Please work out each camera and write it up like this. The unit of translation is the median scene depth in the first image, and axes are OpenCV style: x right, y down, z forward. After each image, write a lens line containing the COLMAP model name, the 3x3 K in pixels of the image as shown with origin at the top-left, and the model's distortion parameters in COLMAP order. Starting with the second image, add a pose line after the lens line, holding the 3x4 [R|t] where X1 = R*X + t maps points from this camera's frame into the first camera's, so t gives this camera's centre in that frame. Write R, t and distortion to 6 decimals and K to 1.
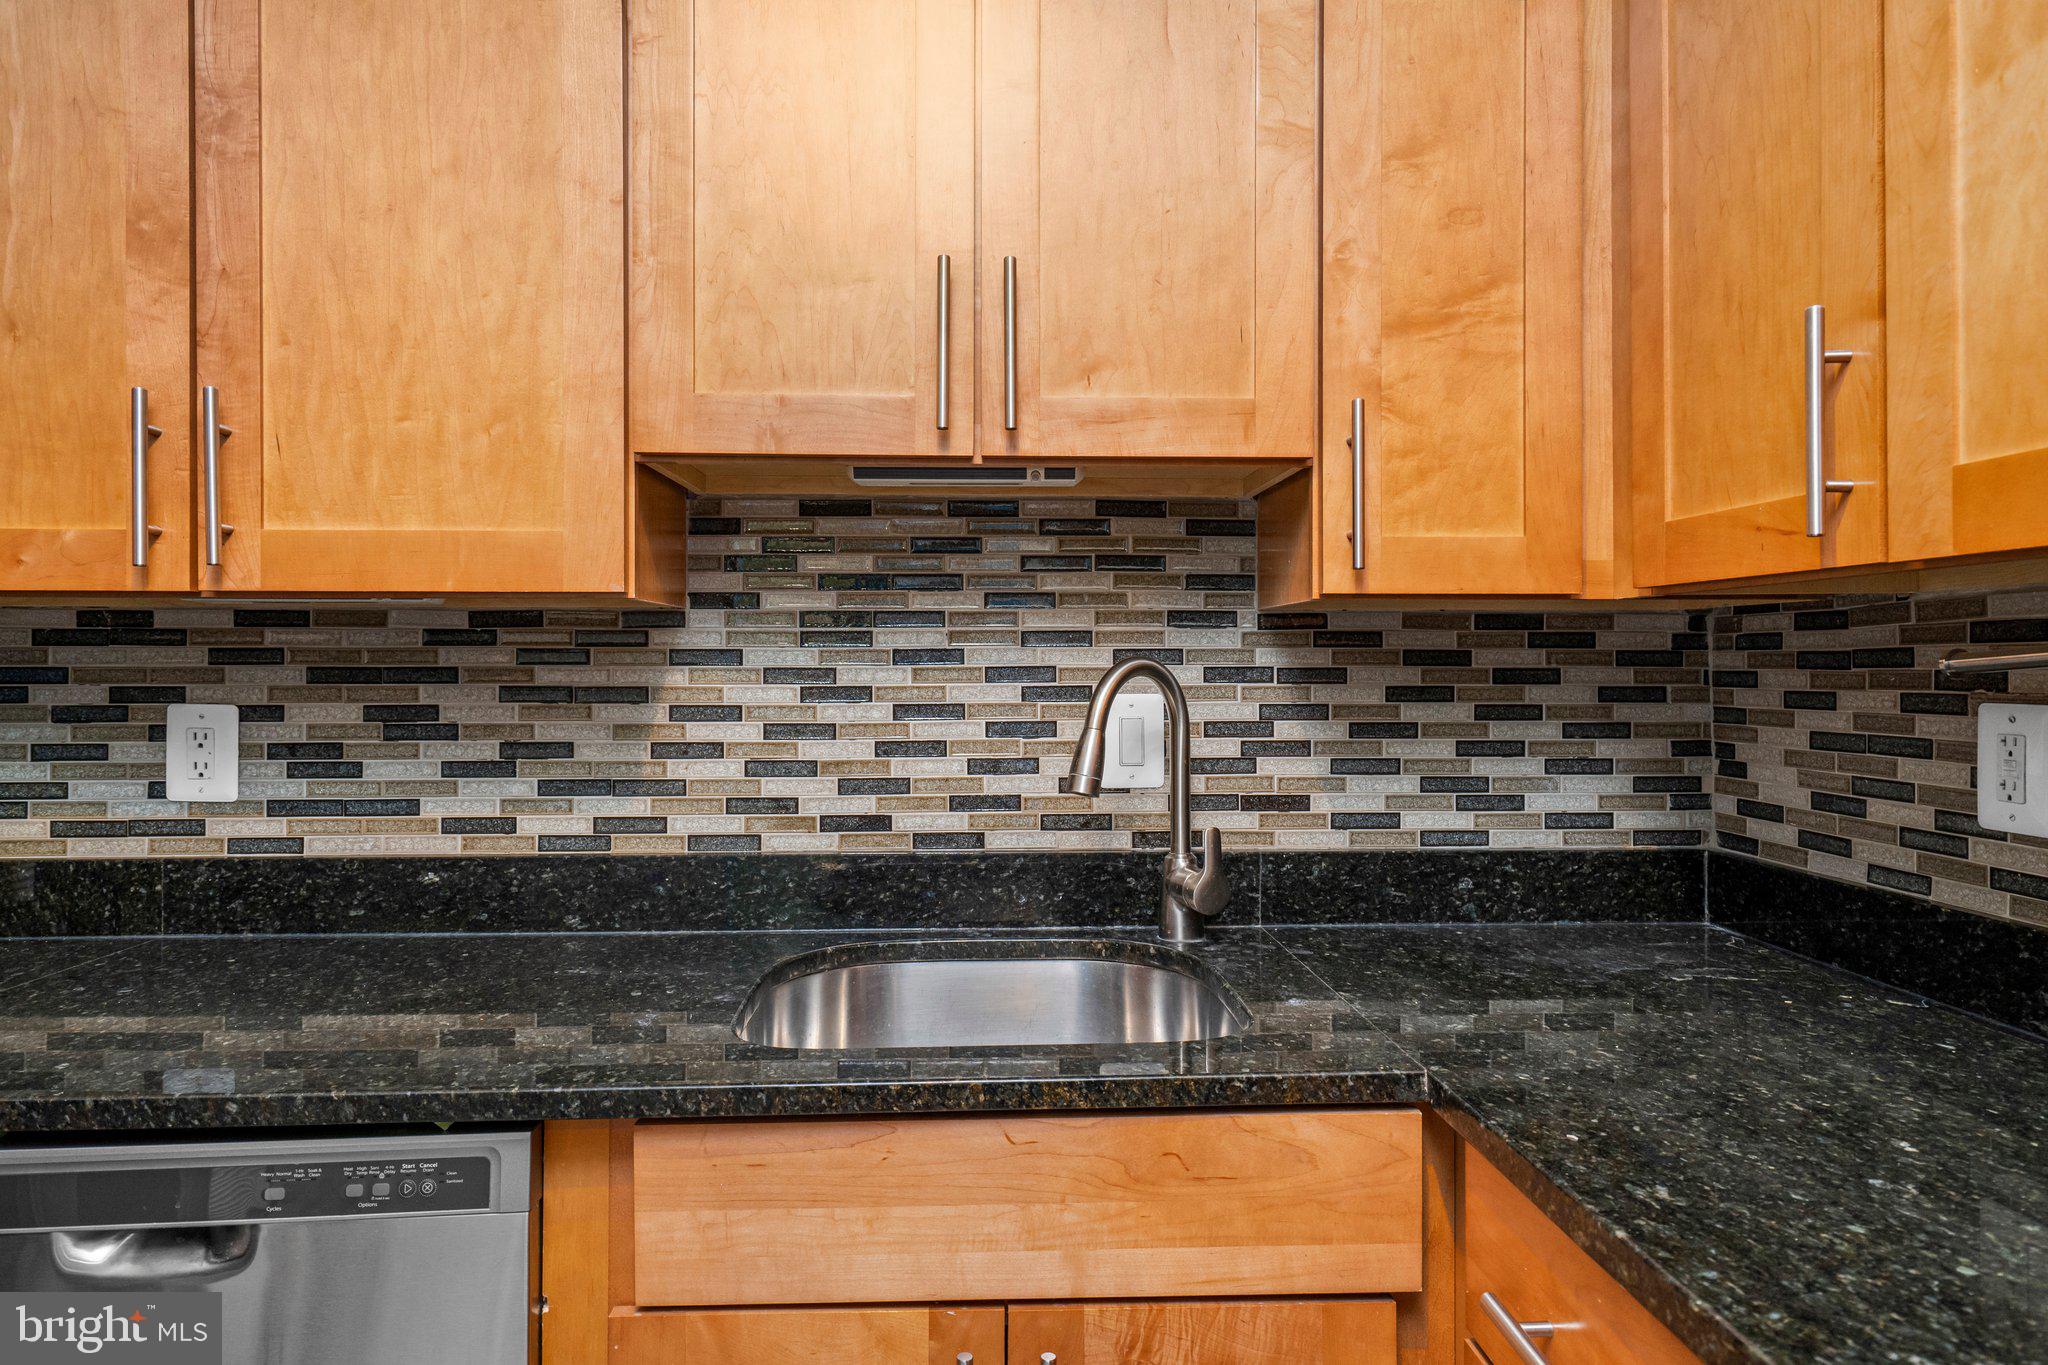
lens RADIAL K [[1263.0, 0, 1029.6], [0, 1263.0, 661.3], [0, 0, 1]] dist [0.005628, 0.002373]
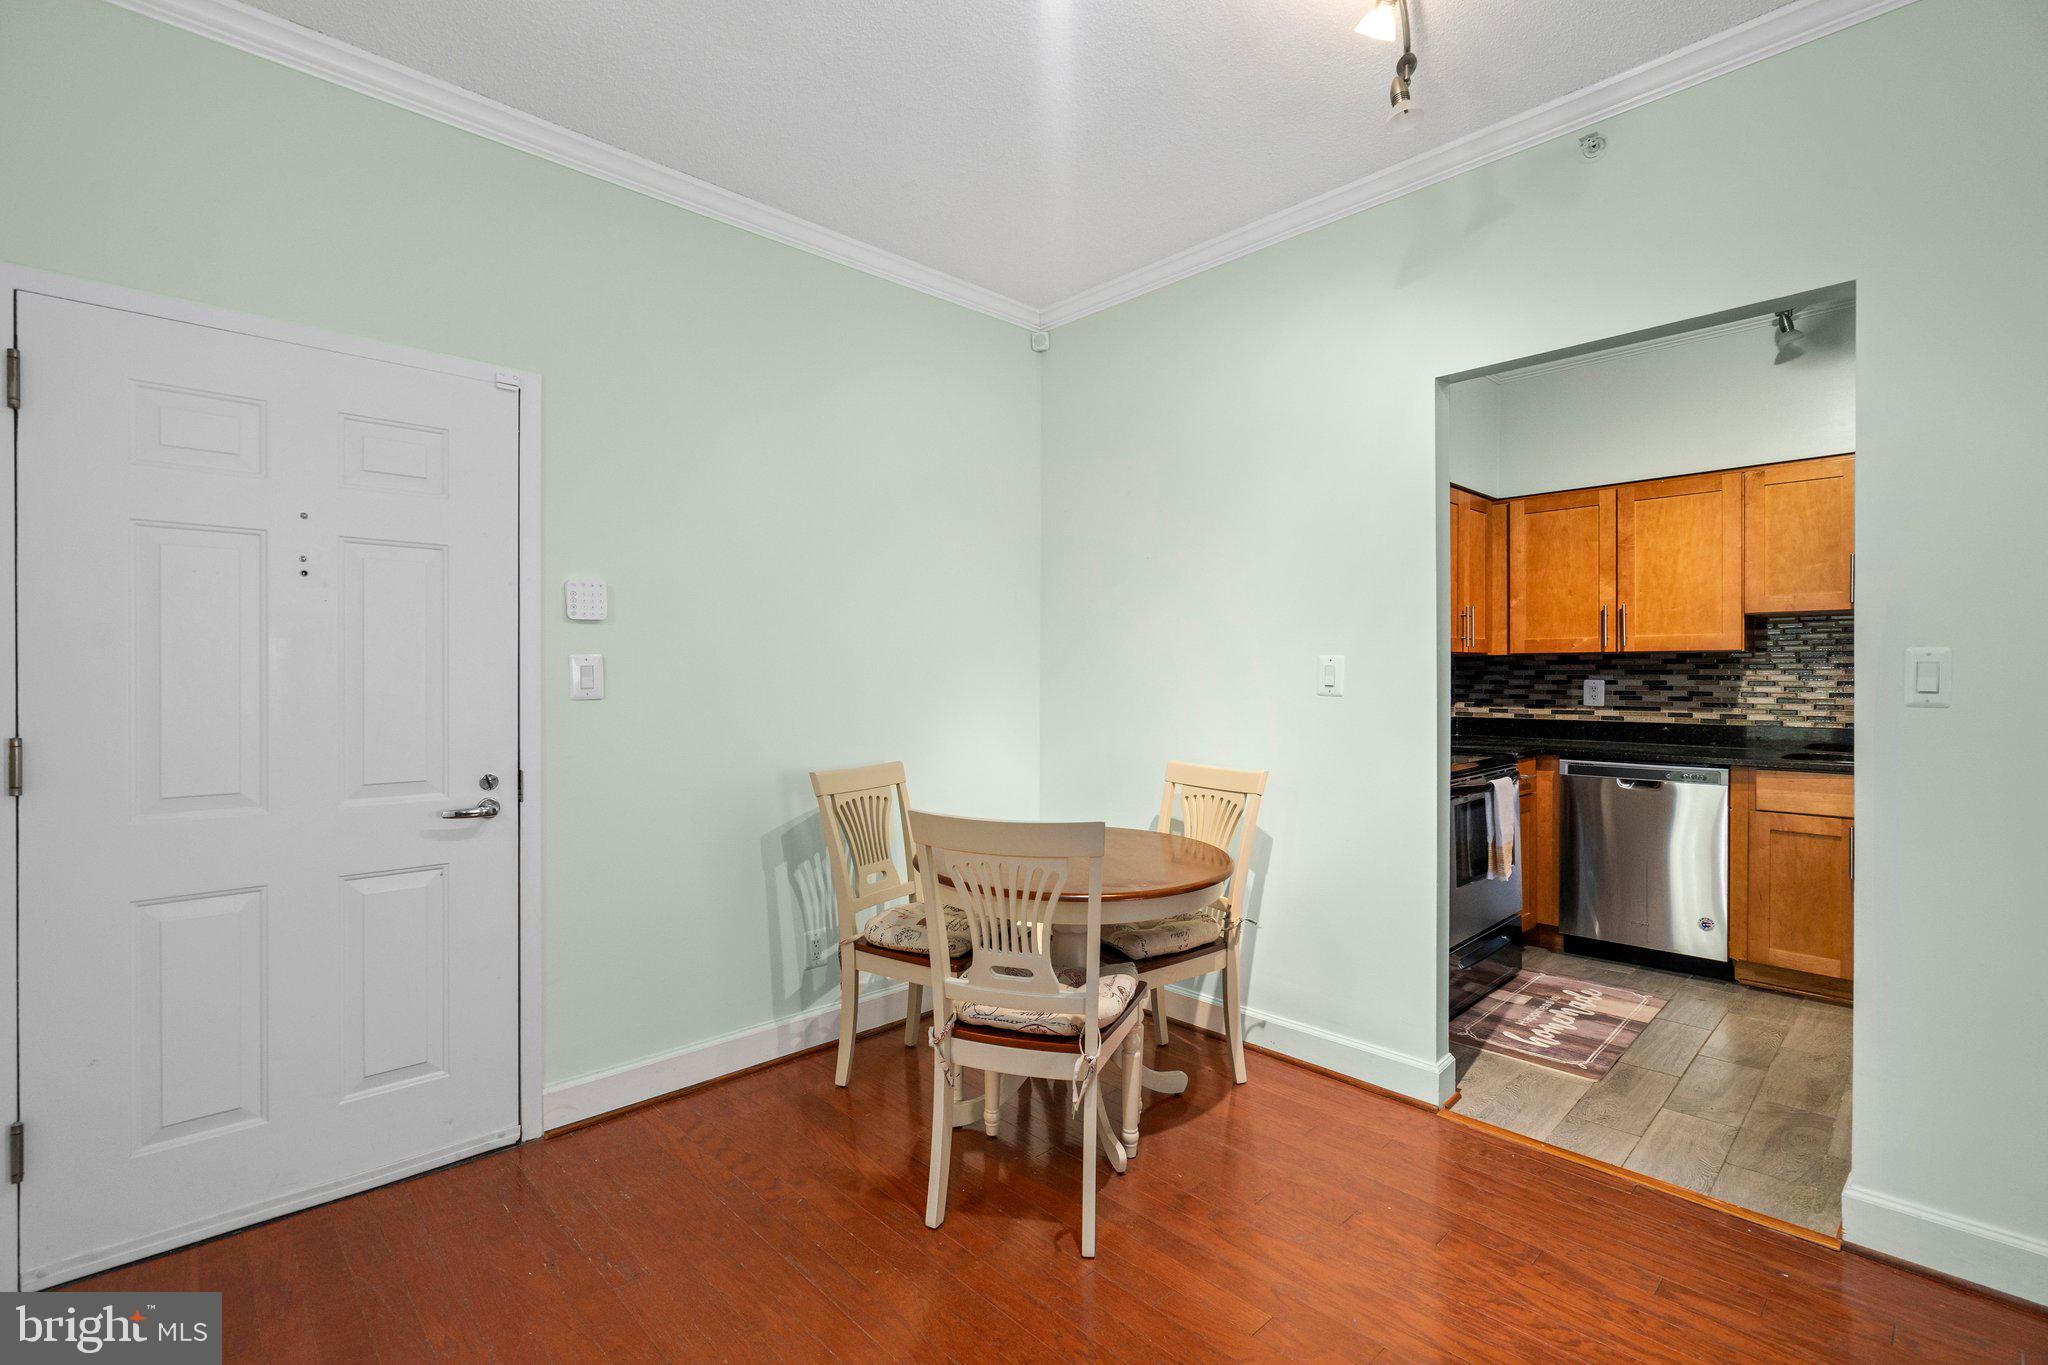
lens RADIAL K [[926.5, 0, 1023.2], [0, 926.5, 677.9], [0, 0, 1]] dist [-0.002572, 0.000813]
pose [[0.655621, 0.003357, -0.755083, 0.309955], [0.006570, 0.999927, 0.010150, -0.010847], [0.755062, -0.011615, 0.655551, -2.084478]]
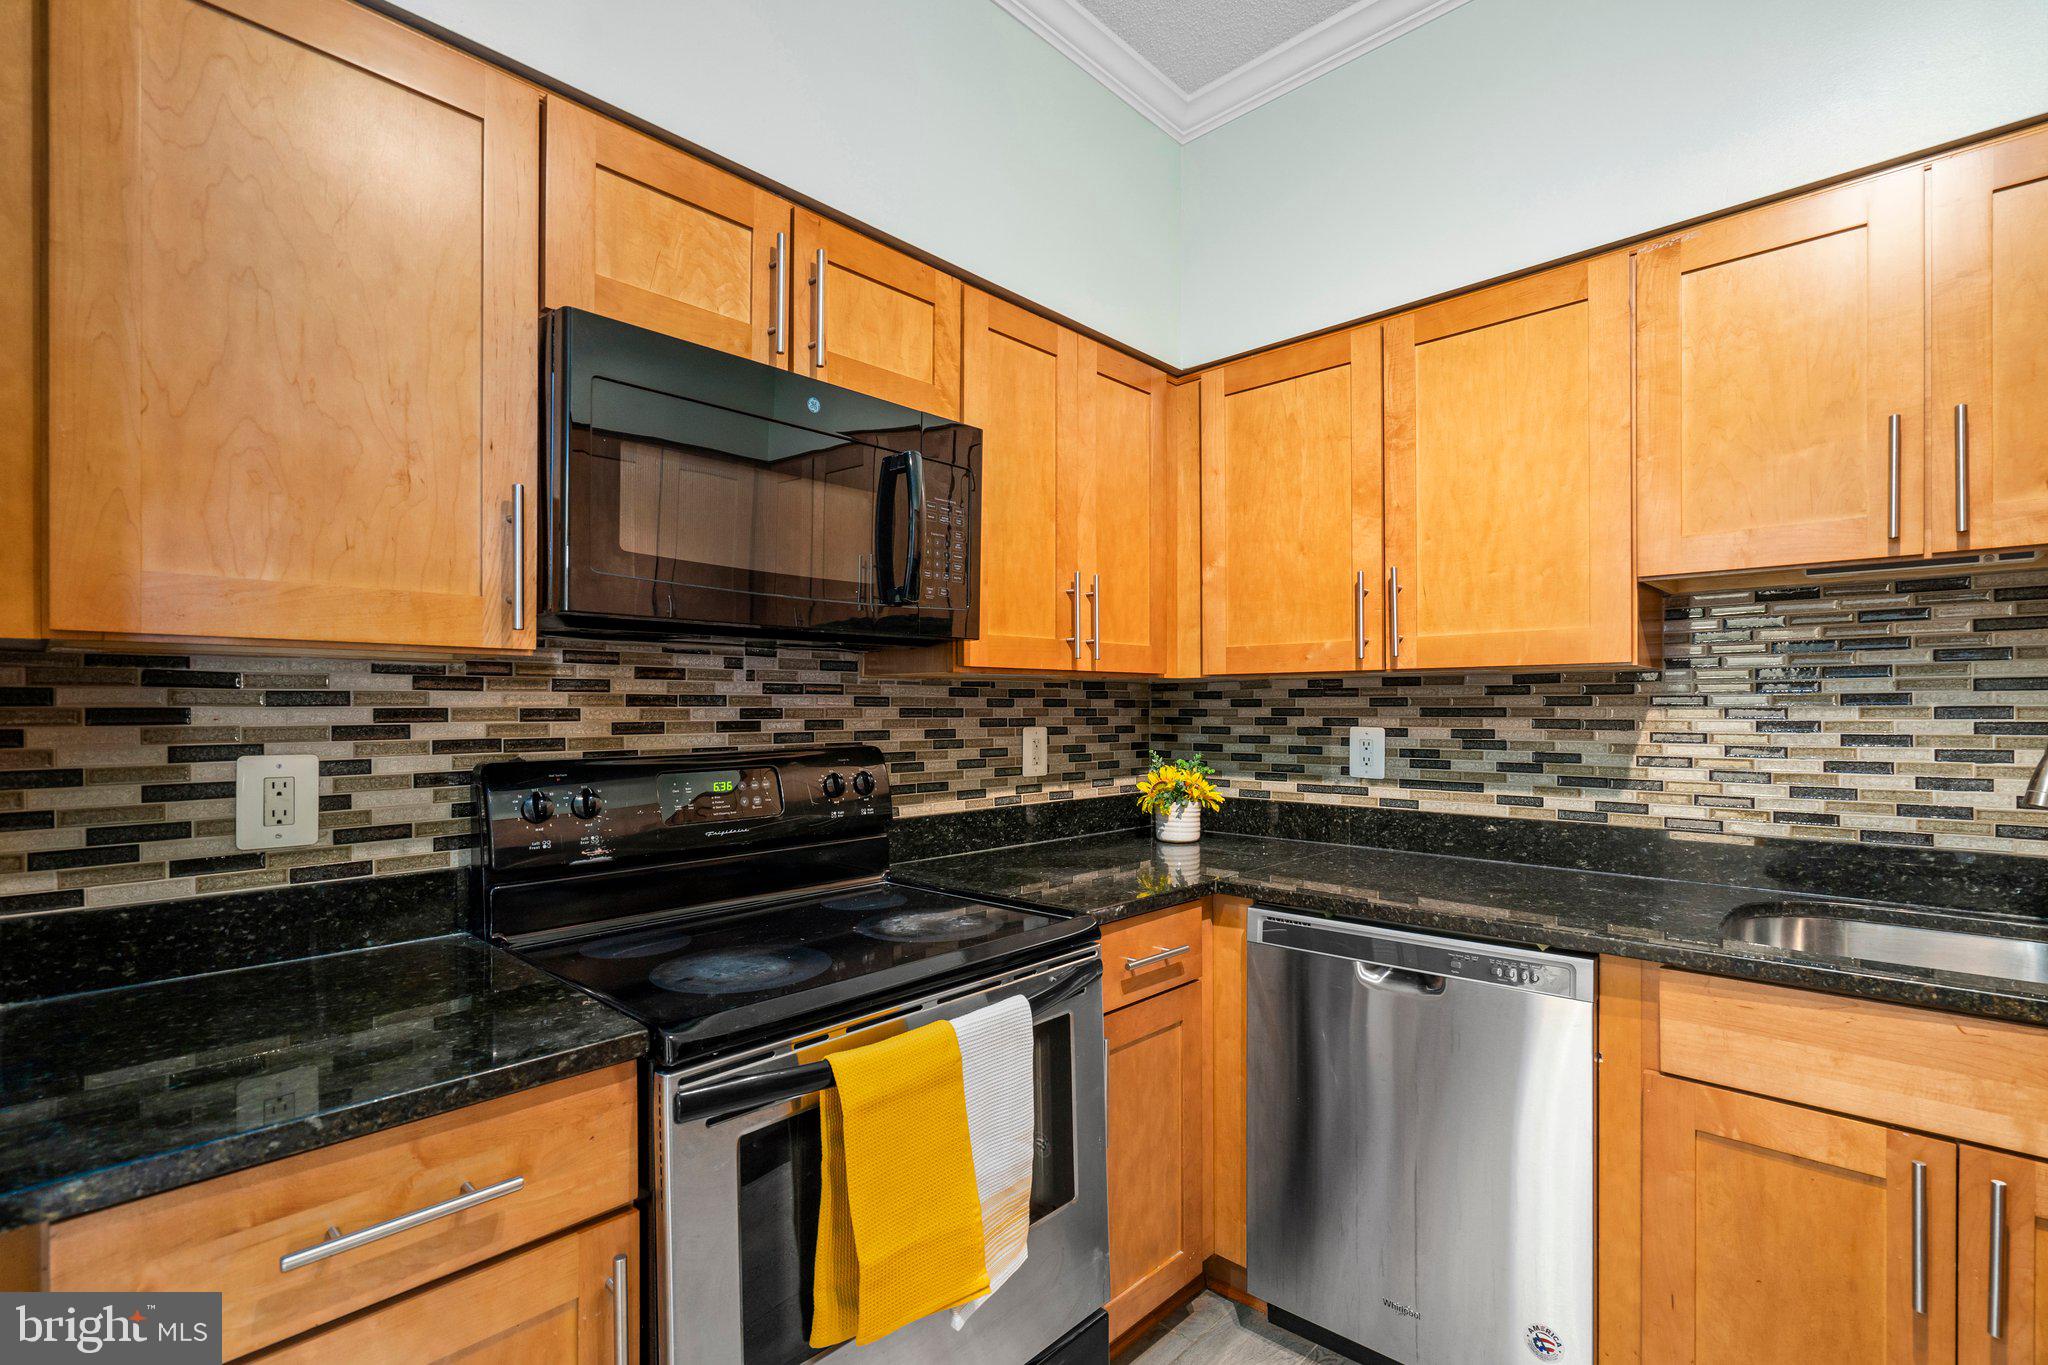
lens RADIAL K [[926.5, 0, 1037.2], [0, 926.5, 708.5], [0, 0, 1]] dist [-0.002572, 0.000813]
pose [[0.696649, -0.000360, -0.717412, 0.004854], [0.005330, 0.999975, 0.004675, -0.003499], [0.717392, -0.007080, 0.696633, -0.336220]]
